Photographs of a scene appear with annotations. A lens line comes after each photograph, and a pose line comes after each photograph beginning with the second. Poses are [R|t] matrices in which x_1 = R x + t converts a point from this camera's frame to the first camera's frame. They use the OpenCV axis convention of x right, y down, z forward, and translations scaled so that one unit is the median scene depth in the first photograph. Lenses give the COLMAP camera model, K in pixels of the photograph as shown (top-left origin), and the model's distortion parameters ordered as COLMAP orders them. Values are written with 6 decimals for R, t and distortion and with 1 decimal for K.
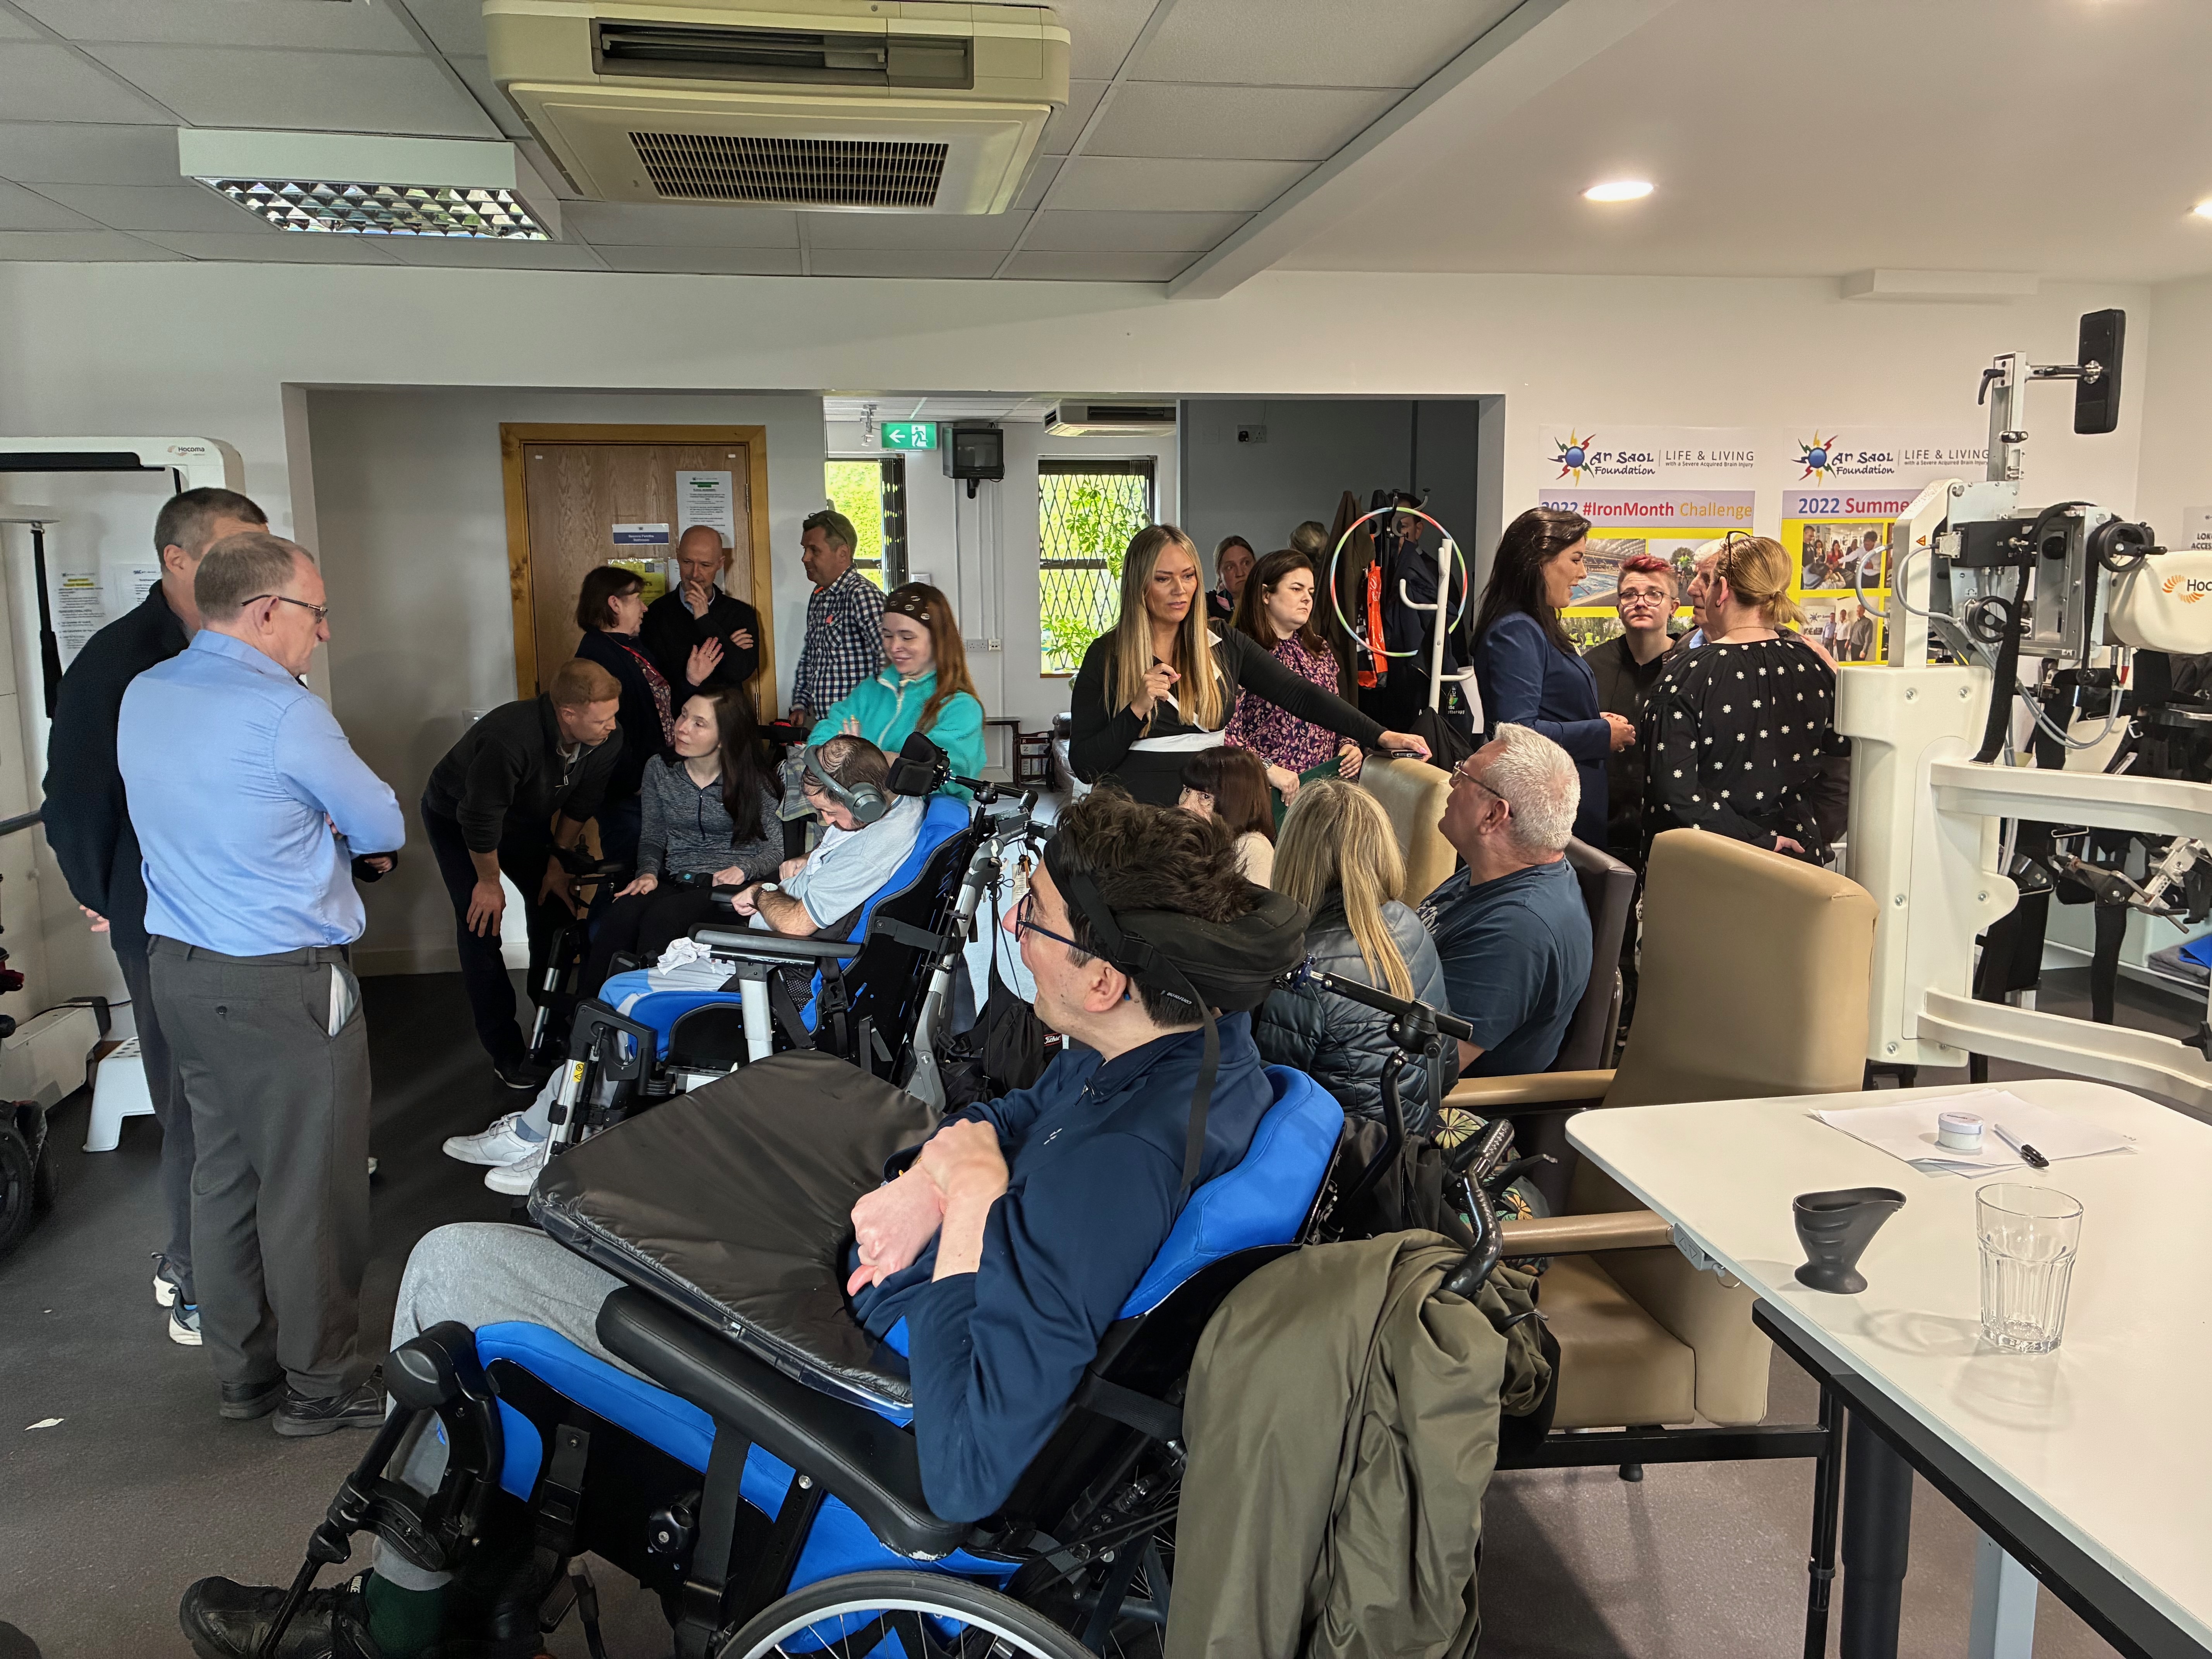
lens RADIAL K [[1658.2, 0, 1106.0], [0, 1658.2, 829.5], [0, 0, 1]] dist [-0.039201, -0.003139]
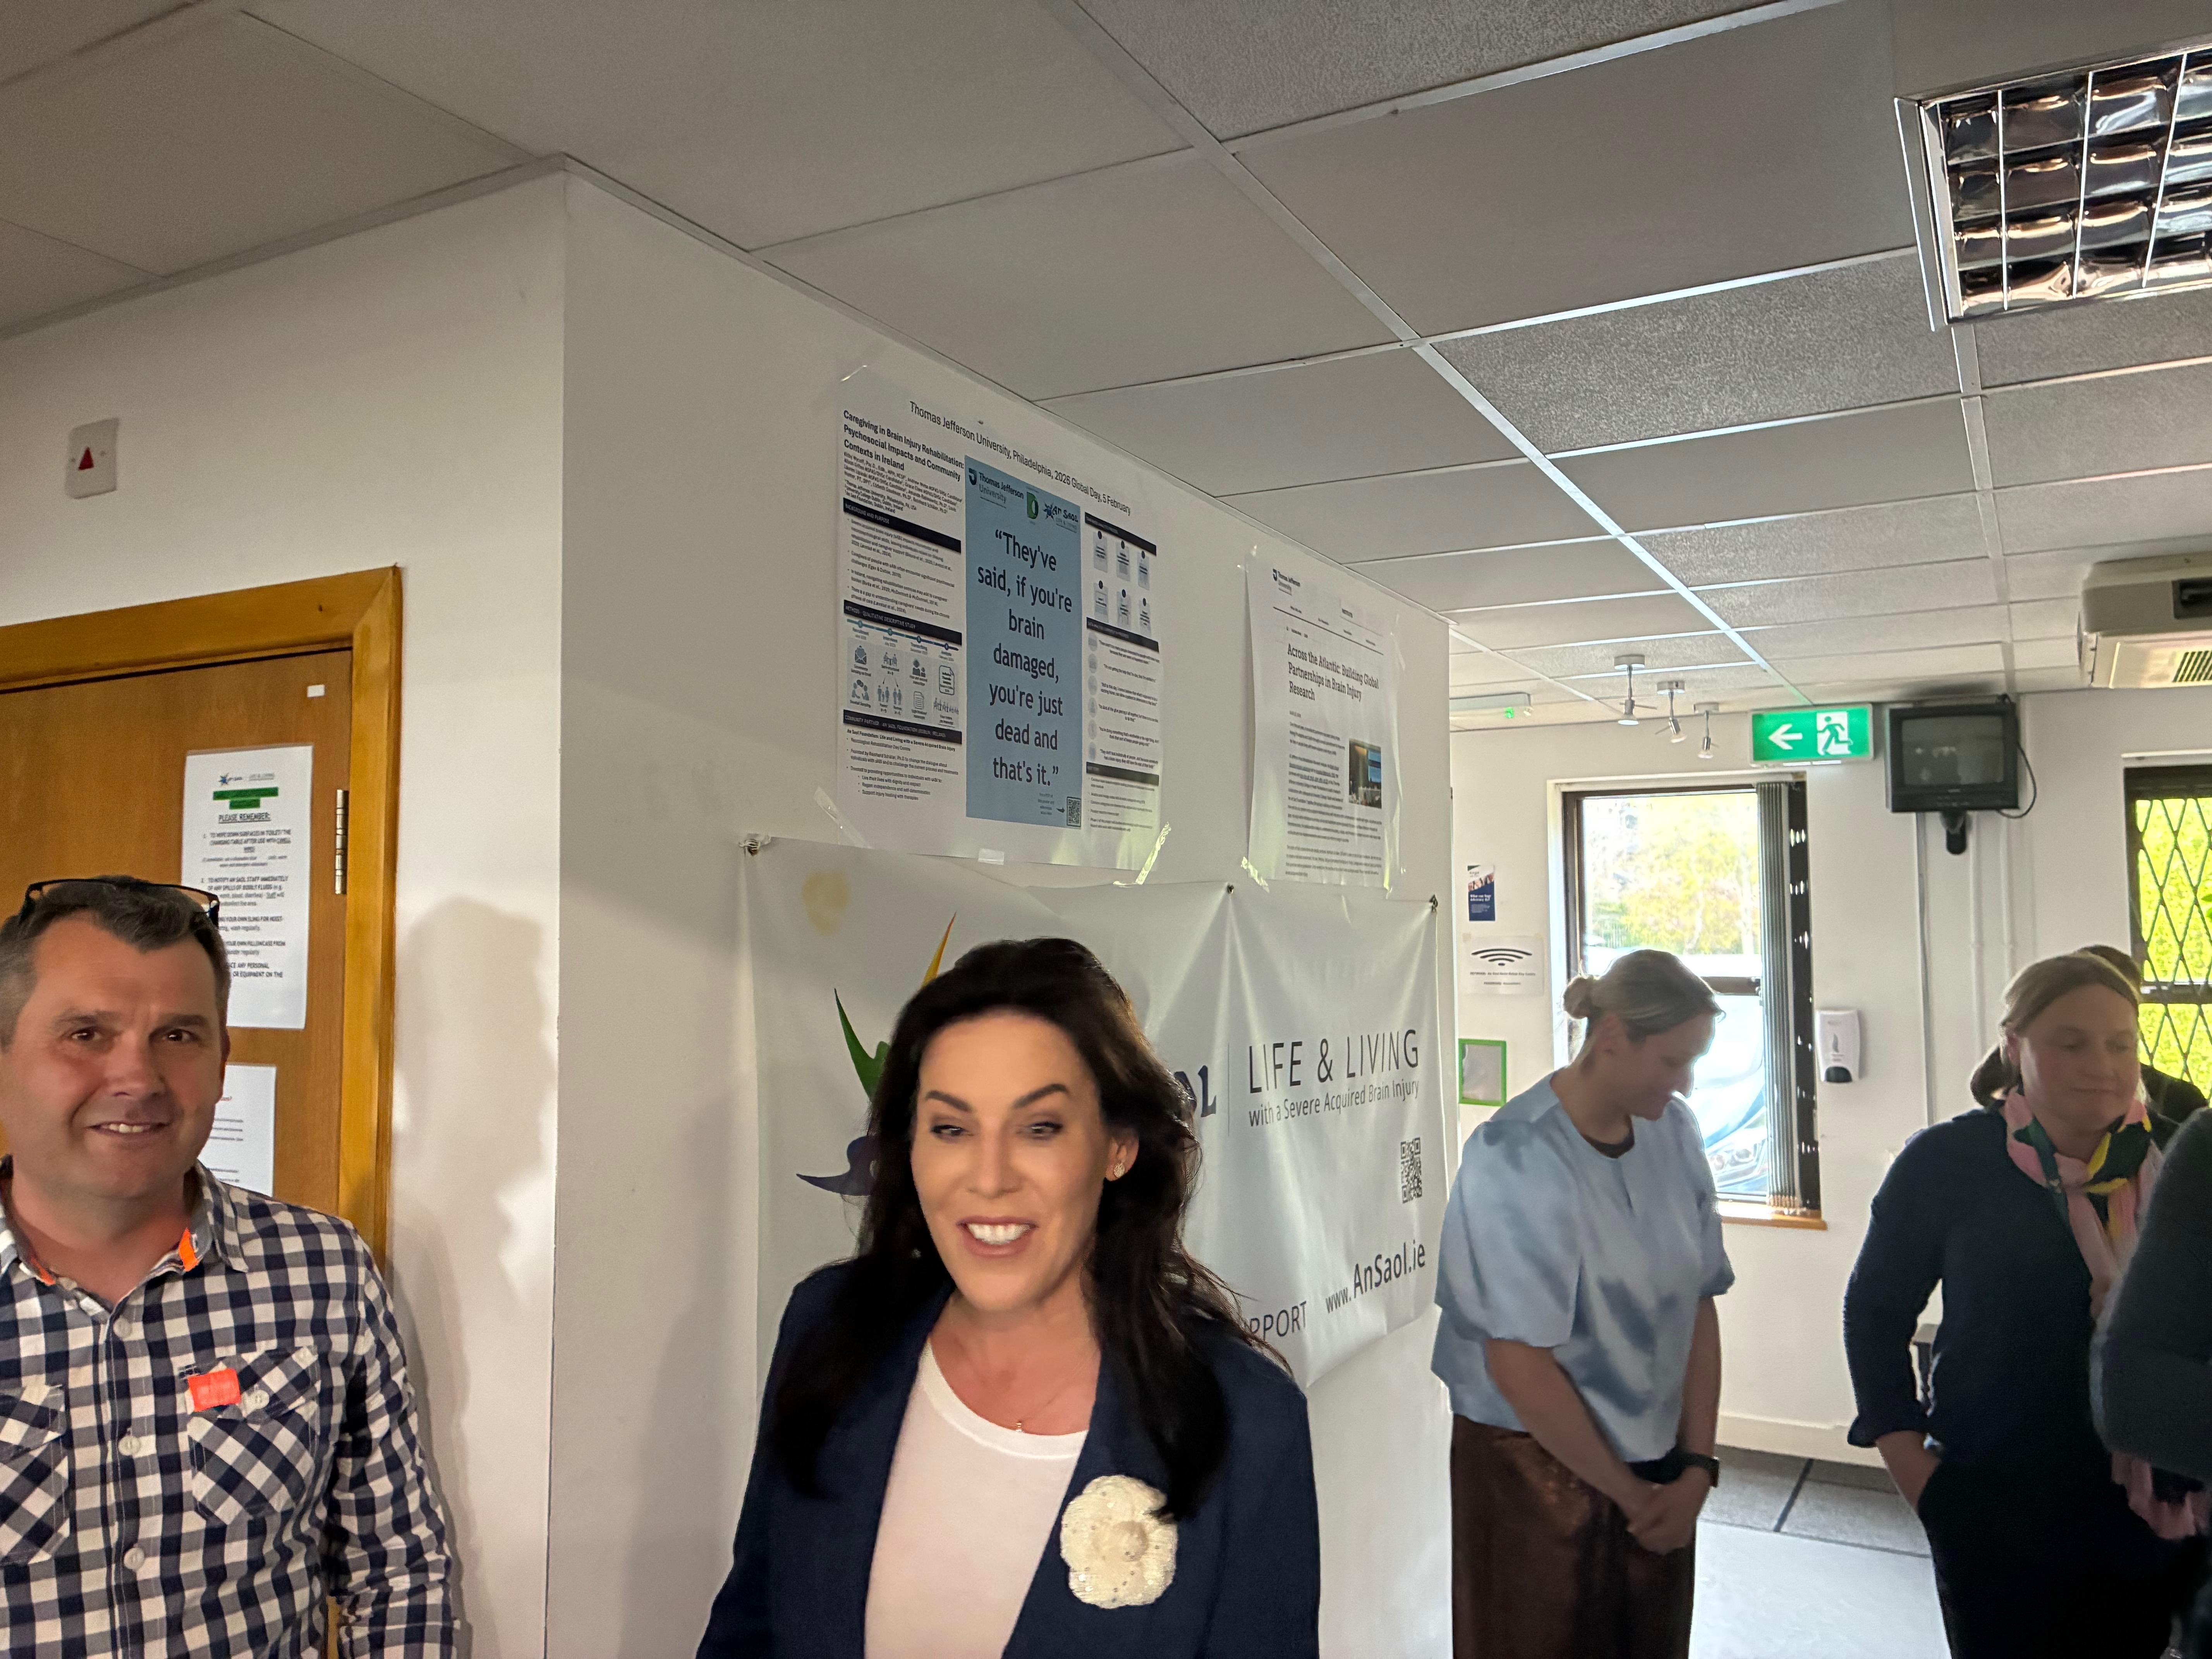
lens RADIAL K [[1682.7, 0, 1106.0], [0, 1682.7, 829.5], [0, 0, 1]] dist [0.005562, -0.002463]
pose [[0.784770, -0.037950, -0.618624, 0.042322], [-0.103173, 0.976198, -0.190769, -0.165426], [0.611139, 0.213535, 0.762176, 0.876474]]
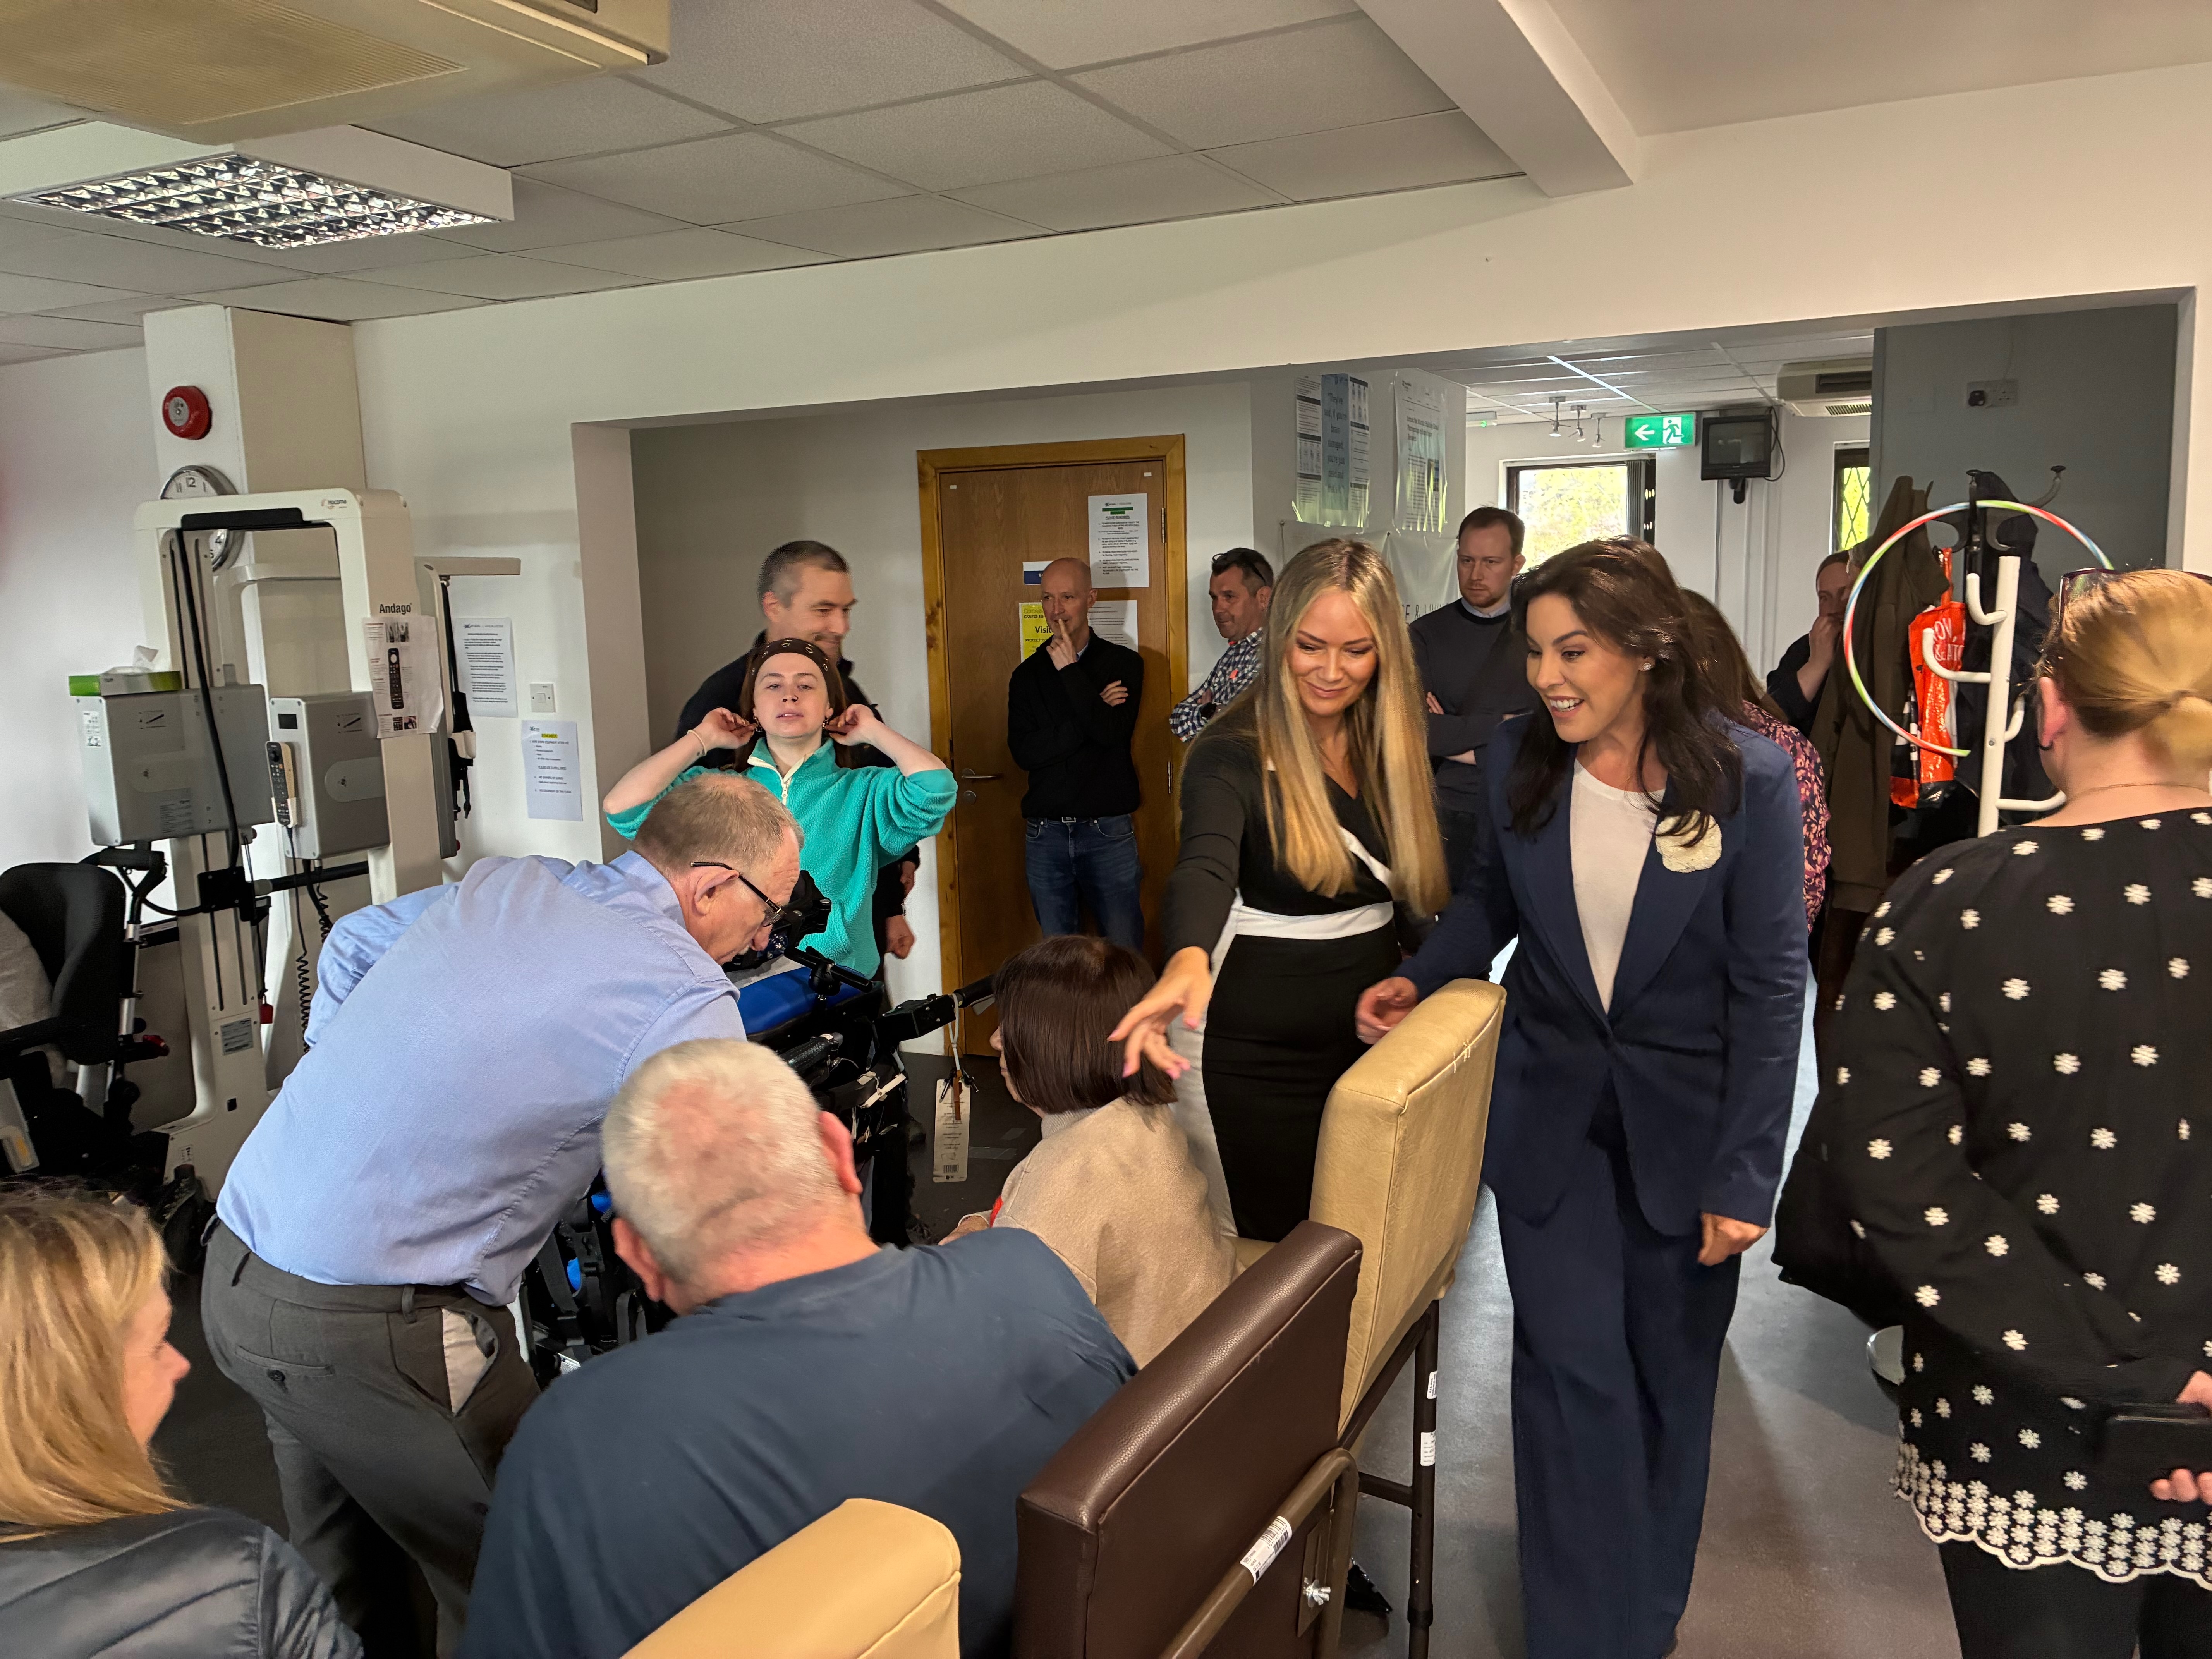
lens RADIAL K [[1682.7, 0, 1106.0], [0, 1682.7, 829.5], [0, 0, 1]] dist [0.005562, -0.002463]
pose [[0.822497, 0.062738, -0.565299, 0.237590], [-0.069921, 0.997512, 0.008972, -0.057392], [0.564455, 0.032147, 0.824837, 0.309030]]
